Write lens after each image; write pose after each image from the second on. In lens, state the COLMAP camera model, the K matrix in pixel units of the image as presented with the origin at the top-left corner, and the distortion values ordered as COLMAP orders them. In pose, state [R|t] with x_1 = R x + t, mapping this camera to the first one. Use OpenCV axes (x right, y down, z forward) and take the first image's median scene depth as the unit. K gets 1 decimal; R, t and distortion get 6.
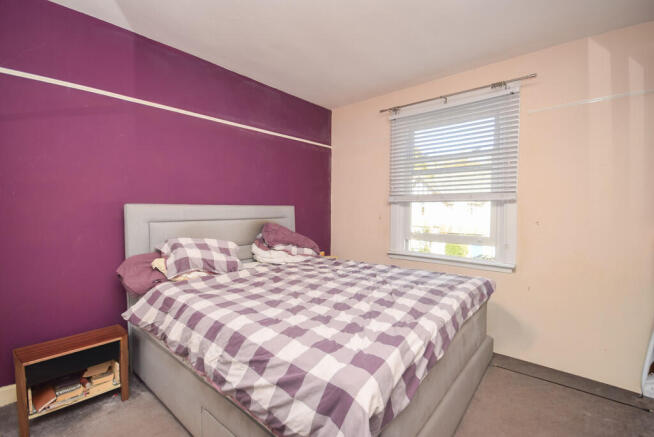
lens RADIAL K [[285.4, 0, 324.1], [0, 285.4, 216.8], [0, 0, 1]] dist [-0.003073, -0.000133]
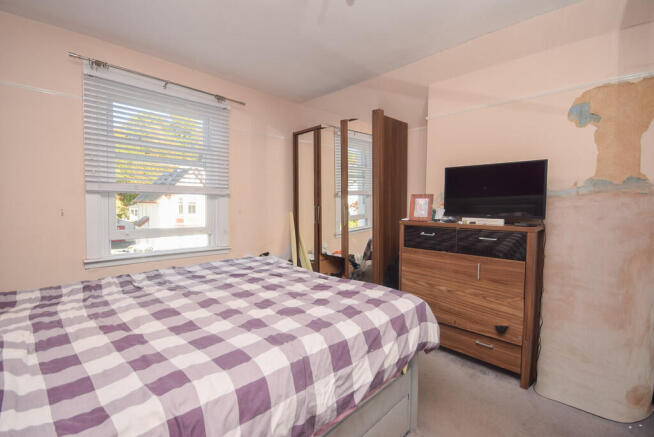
lens RADIAL K [[285.4, 0, 323.8], [0, 285.4, 220.0], [0, 0, 1]] dist [-0.003073, -0.000133]
pose [[0.090346, -0.058222, 0.994207, -0.490071], [0.014300, 0.998263, 0.057160, -0.011867], [-0.995808, 0.009053, 0.091022, 0.398413]]
